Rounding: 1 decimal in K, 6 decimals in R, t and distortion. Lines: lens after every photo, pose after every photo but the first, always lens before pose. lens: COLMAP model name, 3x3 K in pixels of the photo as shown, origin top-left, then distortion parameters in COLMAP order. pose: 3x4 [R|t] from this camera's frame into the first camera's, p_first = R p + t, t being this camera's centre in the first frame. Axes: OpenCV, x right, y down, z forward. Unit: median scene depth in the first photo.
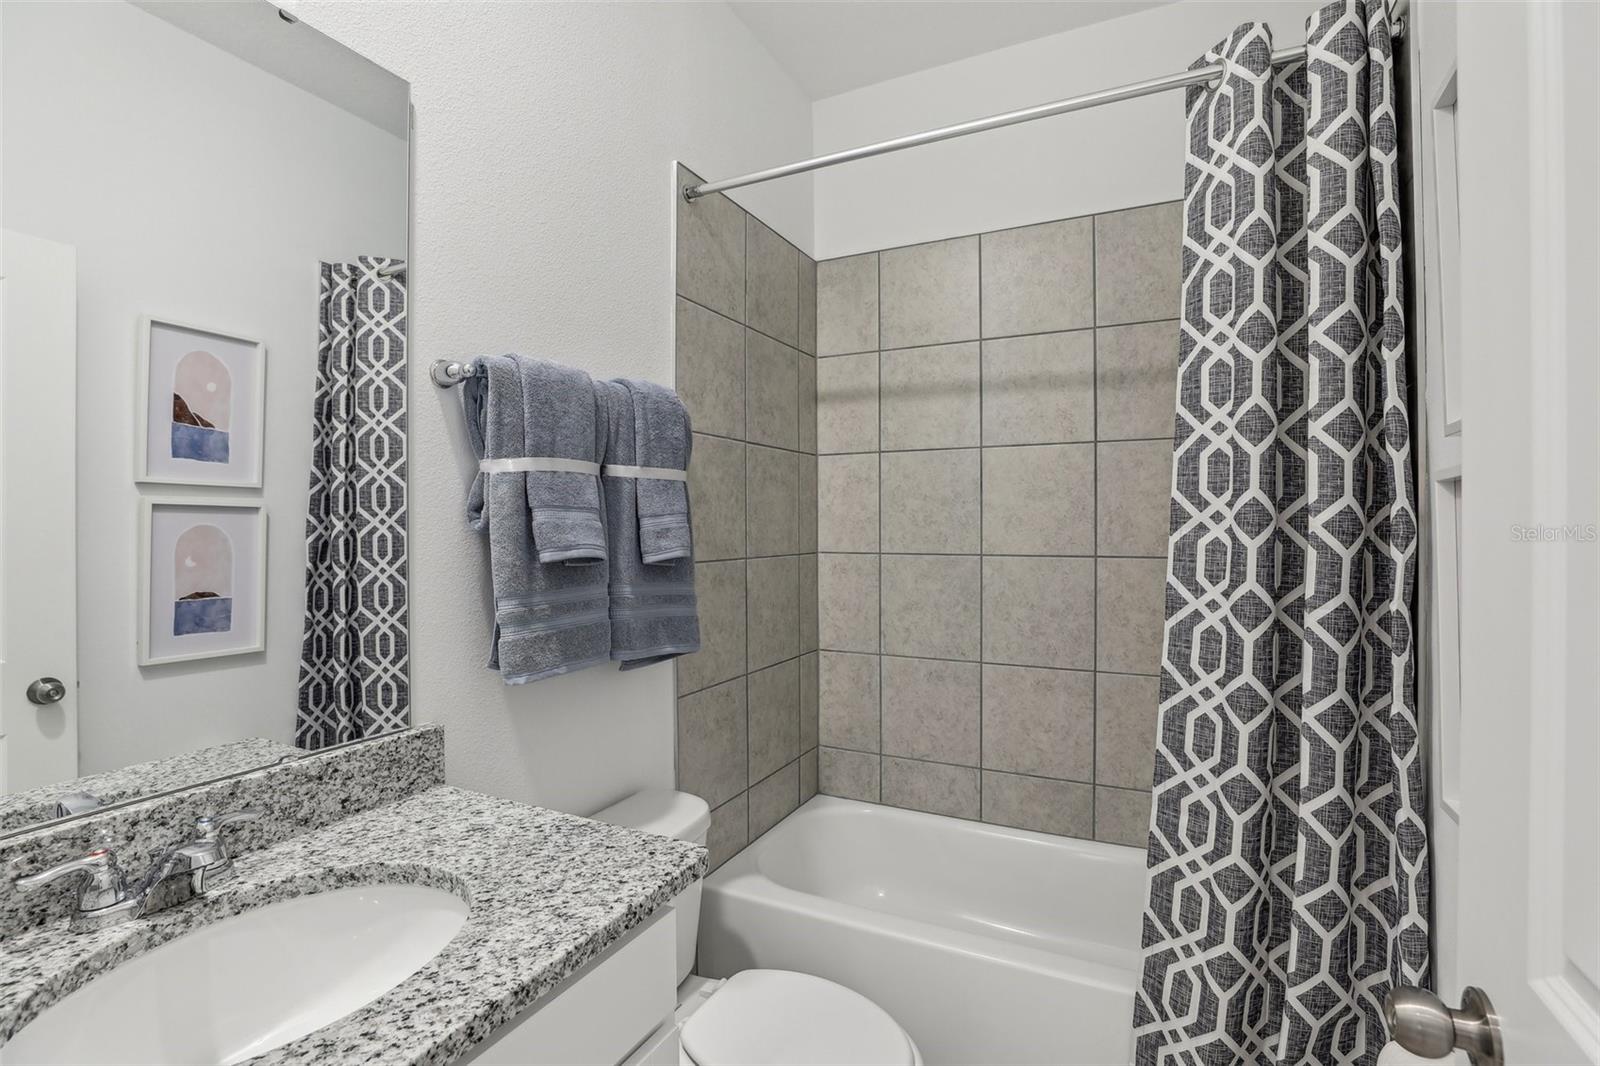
lens RADIAL K [[743.9, 0, 798.2], [0, 743.9, 527.9], [0, 0, 1]] dist [-0.027861, 0.000403]
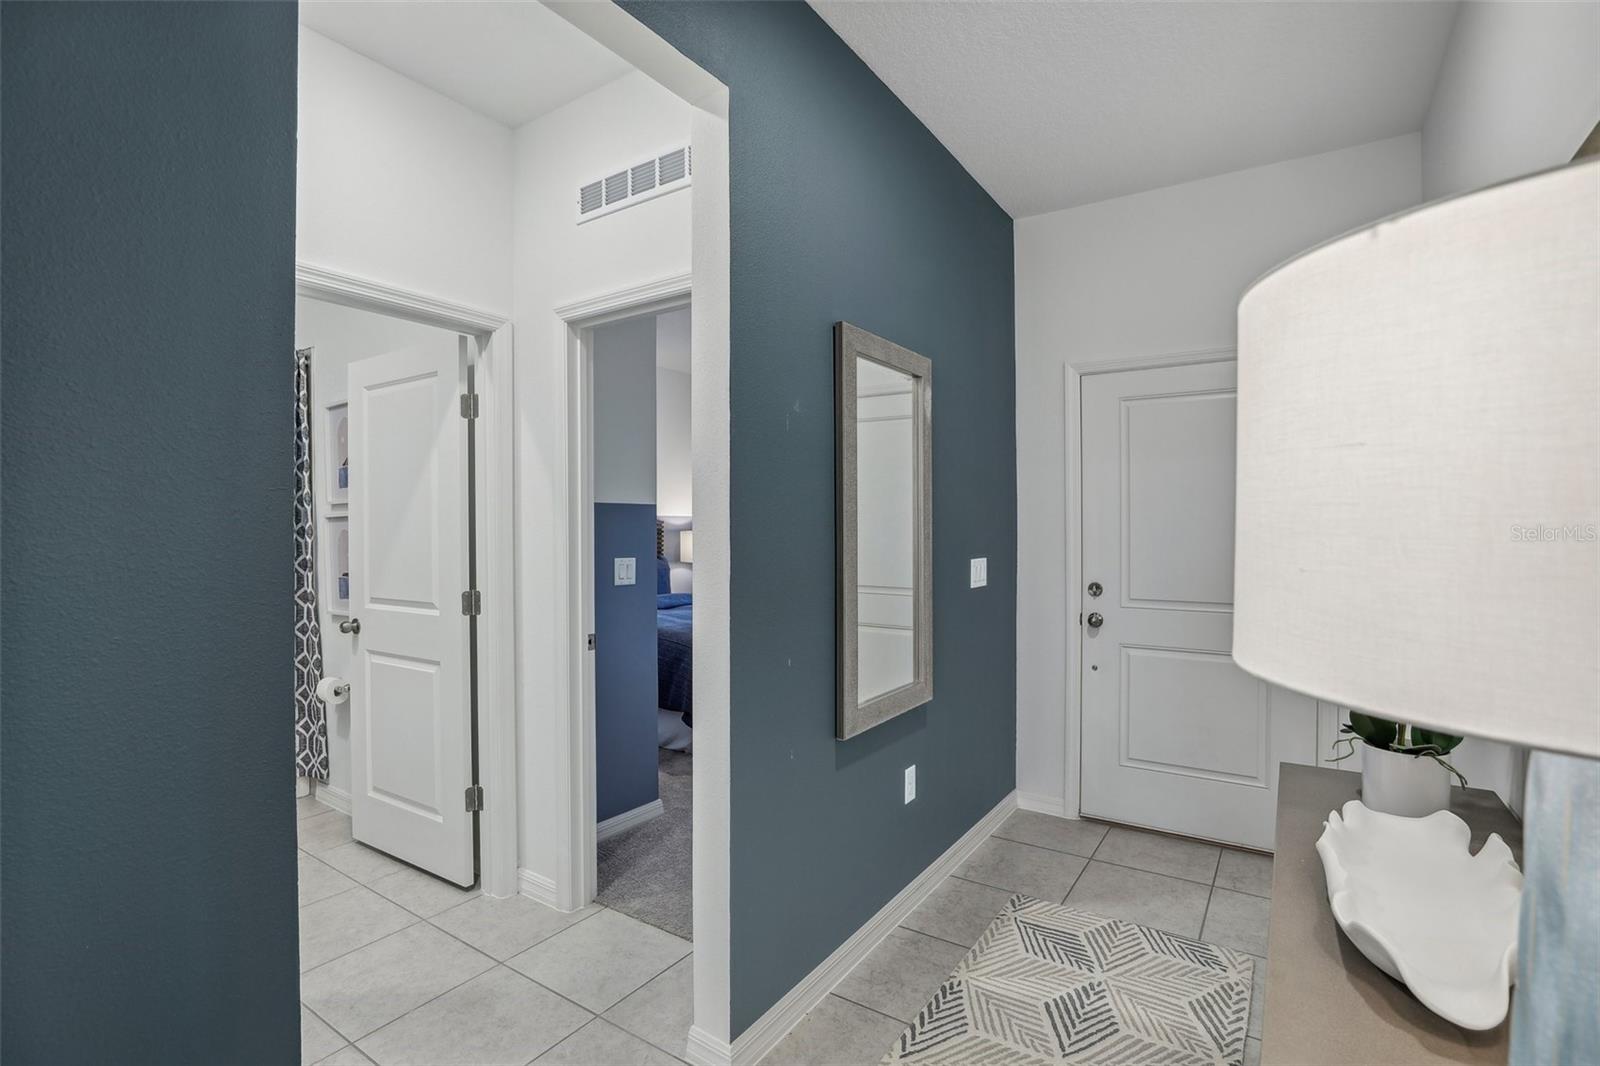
lens RADIAL K [[743.9, 0, 798.2], [0, 743.9, 527.9], [0, 0, 1]] dist [-0.027861, 0.000403]
pose [[0.136768, 0.003658, 0.990596, -1.970270], [0.010164, 0.999935, -0.005096, 0.021136], [-0.990551, 0.010765, 0.136722, -1.473792]]
